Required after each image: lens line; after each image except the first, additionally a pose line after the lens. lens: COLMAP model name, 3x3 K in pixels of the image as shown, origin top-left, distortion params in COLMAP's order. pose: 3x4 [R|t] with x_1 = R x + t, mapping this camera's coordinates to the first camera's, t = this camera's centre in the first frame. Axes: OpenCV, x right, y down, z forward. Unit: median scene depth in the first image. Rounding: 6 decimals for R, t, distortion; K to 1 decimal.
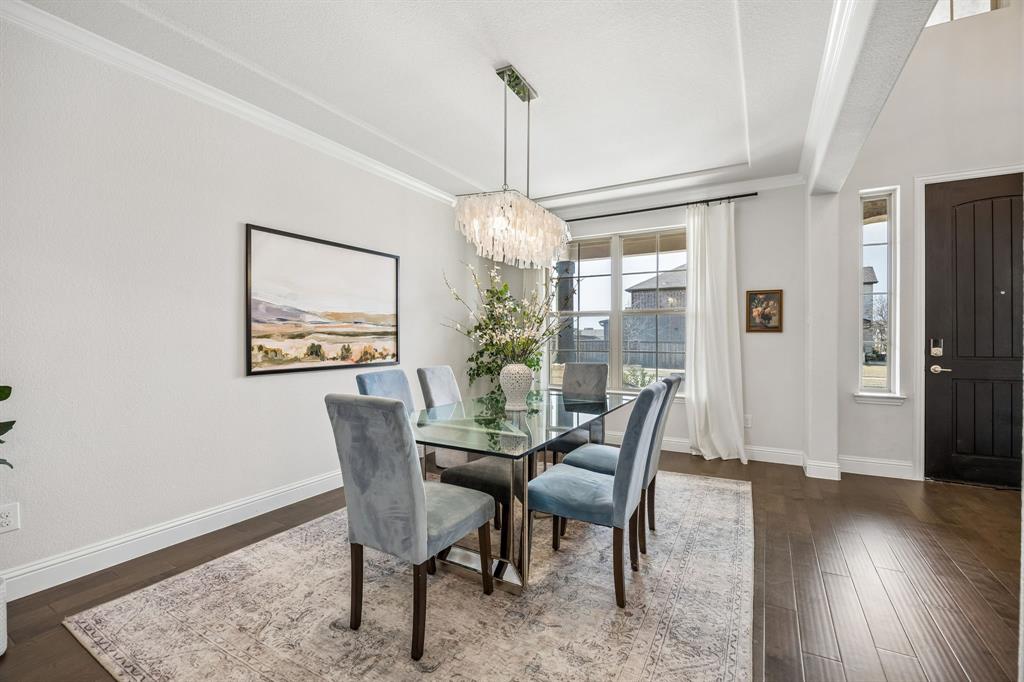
lens RADIAL K [[461.6, 0, 513.7], [0, 461.6, 339.5], [0, 0, 1]] dist [-0.012888, 0.000005]
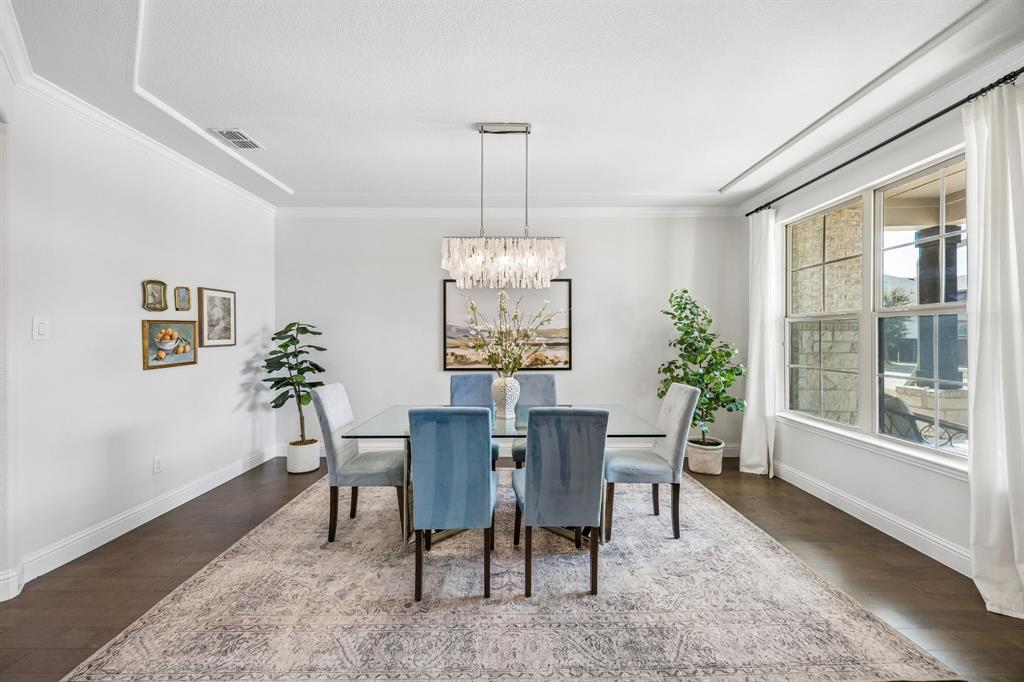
lens RADIAL K [[418.7, 0, 512.2], [0, 418.7, 338.3], [0, 0, 1]] dist [0.001908, 0.000186]
pose [[0.457373, 0.003137, -0.889269, 0.844501], [-0.001549, 0.999995, 0.002731, -0.040972], [0.889273, 0.000128, 0.457376, 0.497744]]
